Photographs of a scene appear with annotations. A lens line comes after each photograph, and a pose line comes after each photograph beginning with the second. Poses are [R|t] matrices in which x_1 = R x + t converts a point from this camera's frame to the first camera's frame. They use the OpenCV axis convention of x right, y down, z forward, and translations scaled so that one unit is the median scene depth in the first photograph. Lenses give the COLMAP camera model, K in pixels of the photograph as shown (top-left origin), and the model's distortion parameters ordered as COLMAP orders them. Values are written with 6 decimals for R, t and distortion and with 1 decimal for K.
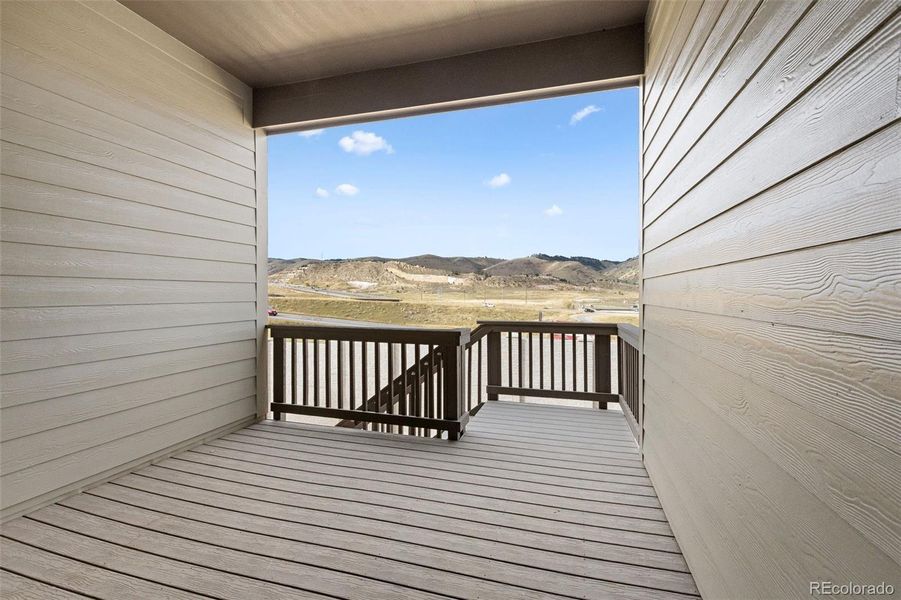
lens RADIAL K [[400.9, 0, 453.8], [0, 400.9, 297.3], [0, 0, 1]] dist [0.002327, -0.000585]
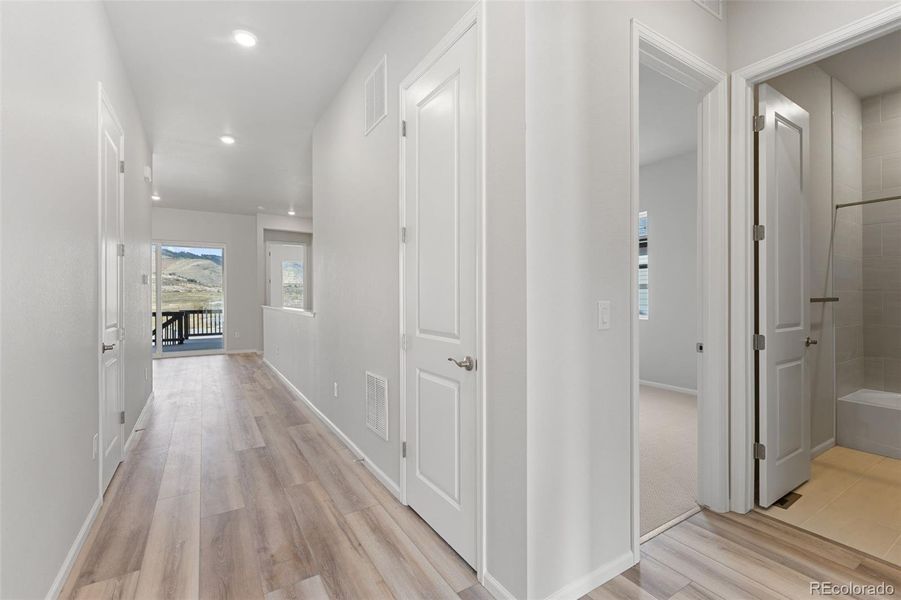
lens RADIAL K [[400.9, 0, 452.0], [0, 400.9, 297.4], [0, 0, 1]] dist [0.002327, -0.000585]
pose [[0.665872, -0.003561, 0.746057, -0.734790], [0.007543, 0.999970, -0.001959, -0.007394], [-0.746028, 0.006932, 0.665879, -2.165980]]
